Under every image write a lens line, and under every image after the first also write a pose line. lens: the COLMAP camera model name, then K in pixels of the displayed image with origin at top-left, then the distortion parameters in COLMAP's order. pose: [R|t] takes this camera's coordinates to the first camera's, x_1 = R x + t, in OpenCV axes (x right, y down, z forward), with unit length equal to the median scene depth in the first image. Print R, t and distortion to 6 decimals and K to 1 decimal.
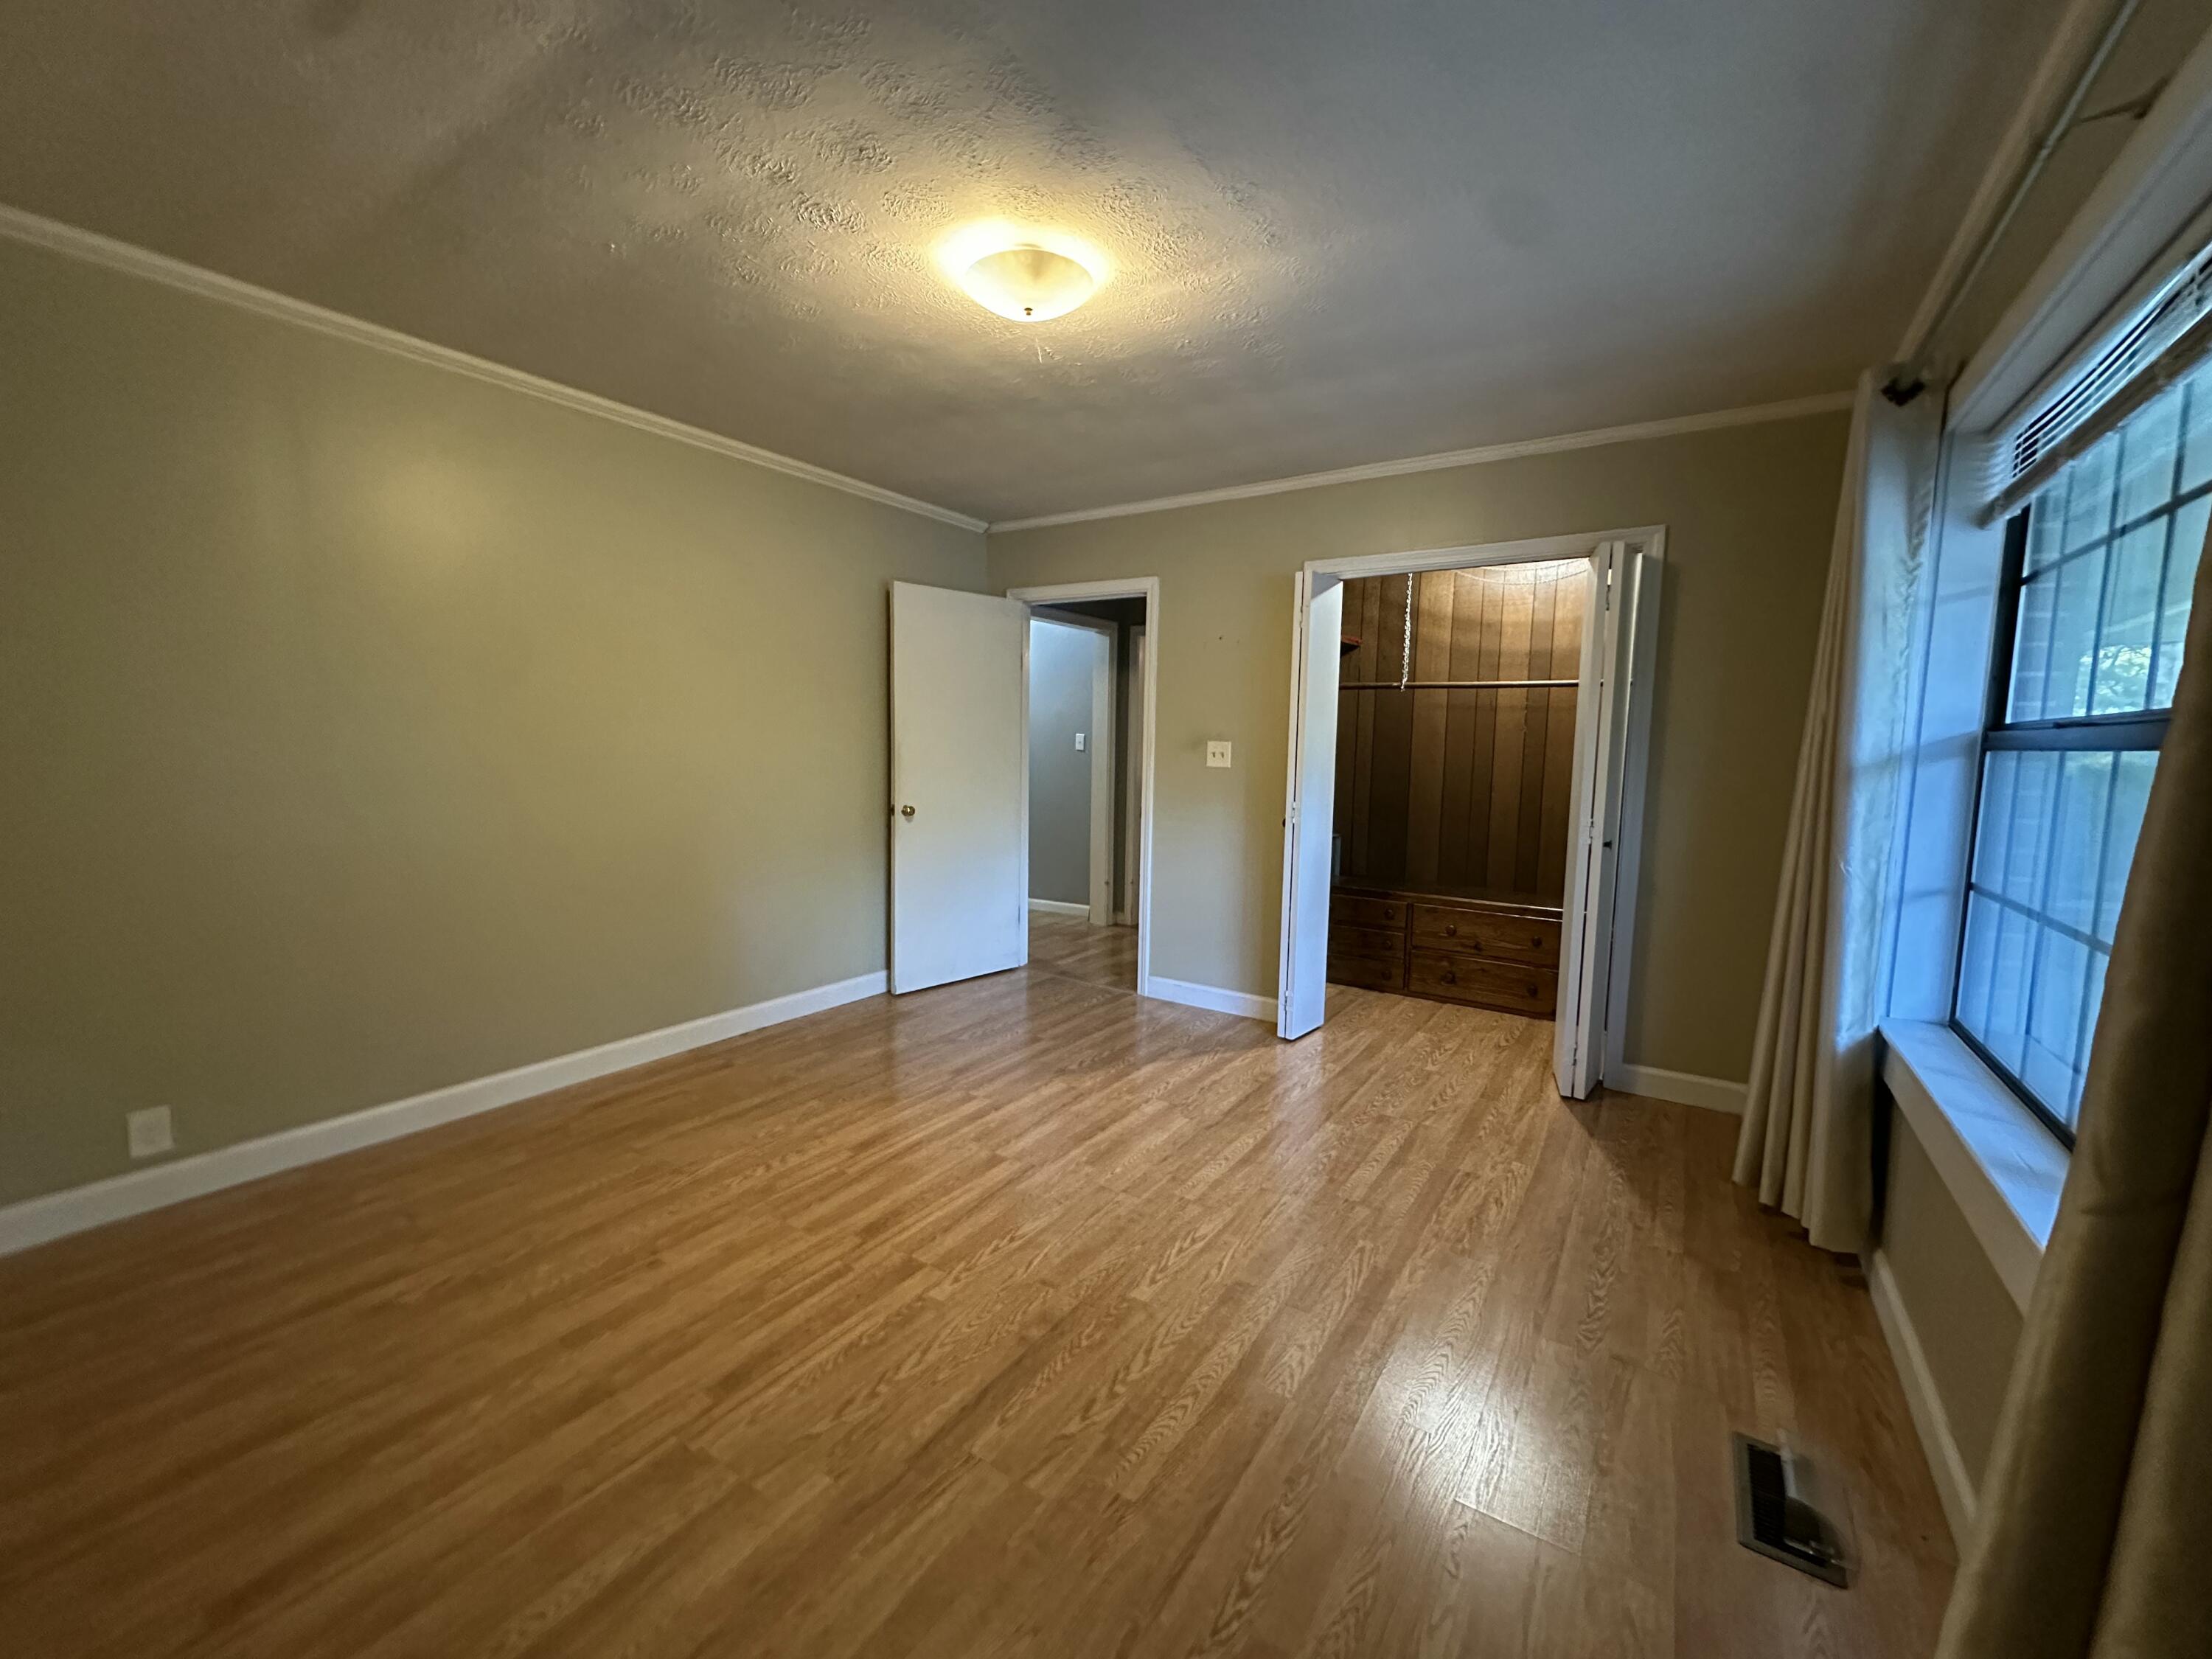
lens RADIAL K [[885.1, 0, 1106.7], [0, 885.1, 826.8], [0, 0, 1]] dist [-0.005159, 0.000835]
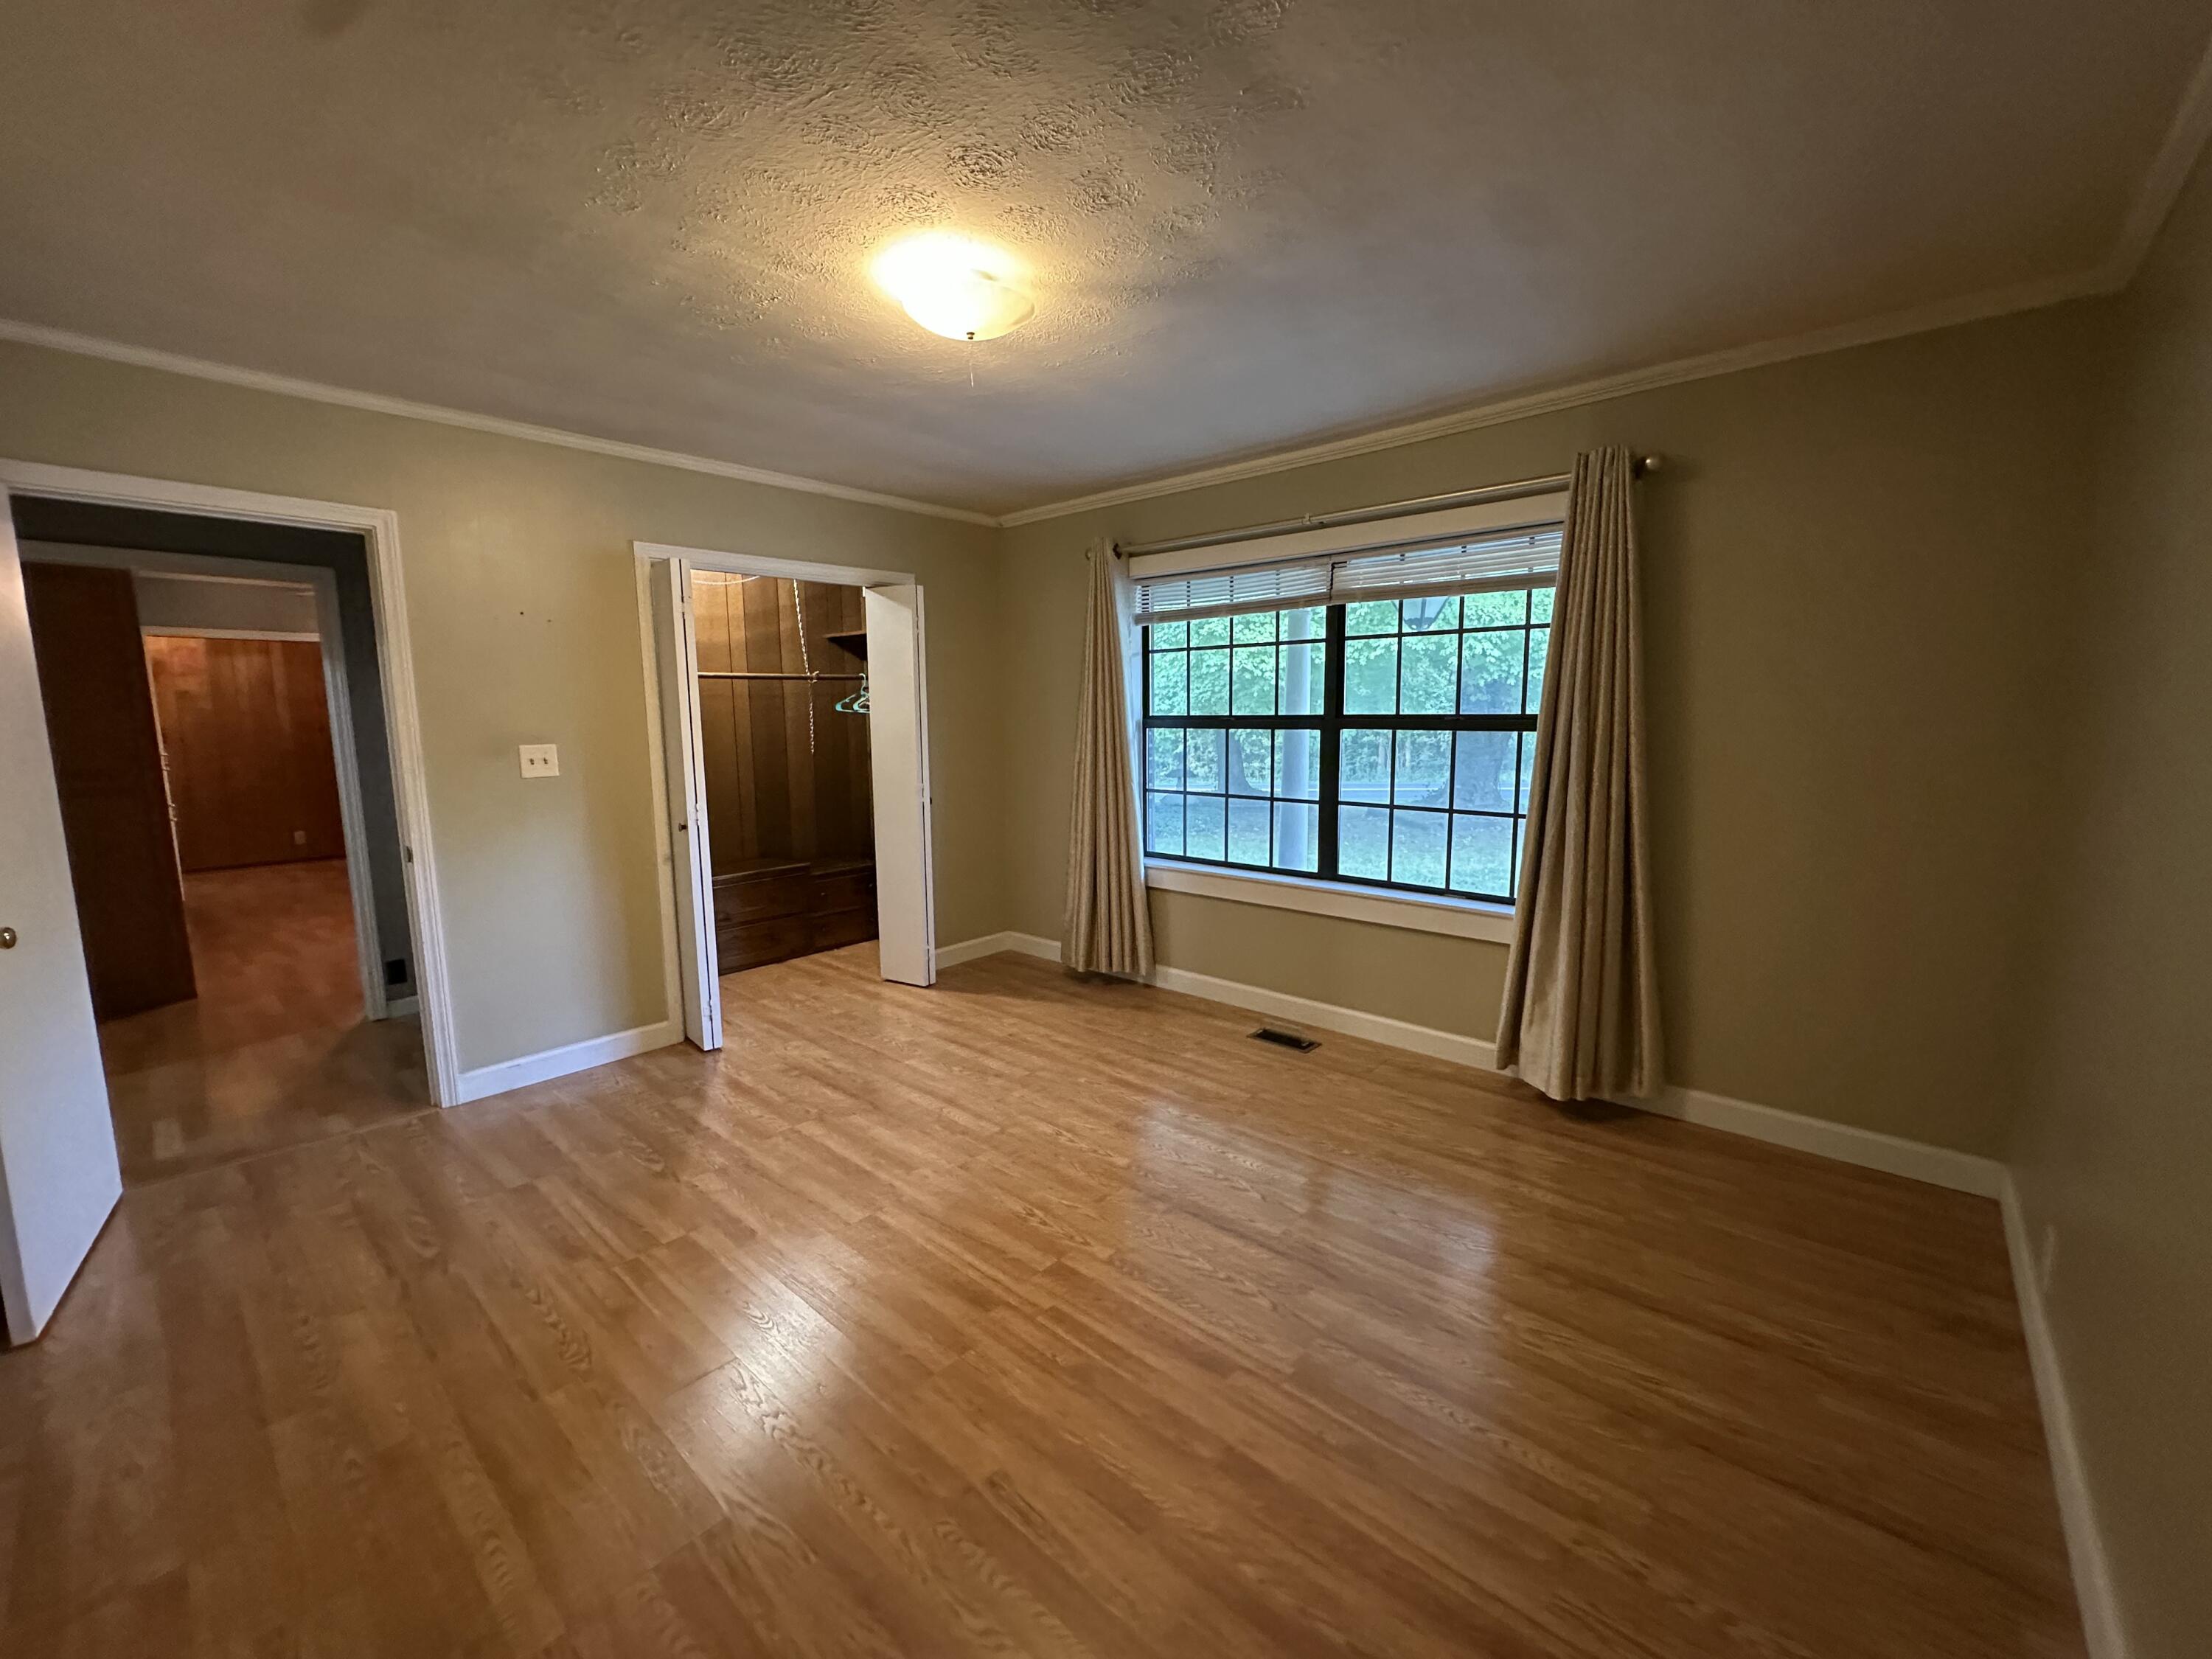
lens RADIAL K [[885.1, 0, 1106.9], [0, 885.1, 826.4], [0, 0, 1]] dist [-0.005159, 0.000835]
pose [[0.142931, -0.152052, 0.977983, -0.825559], [0.108530, 0.984578, 0.137215, -0.108204], [-0.983764, 0.086528, 0.157229, 0.529402]]
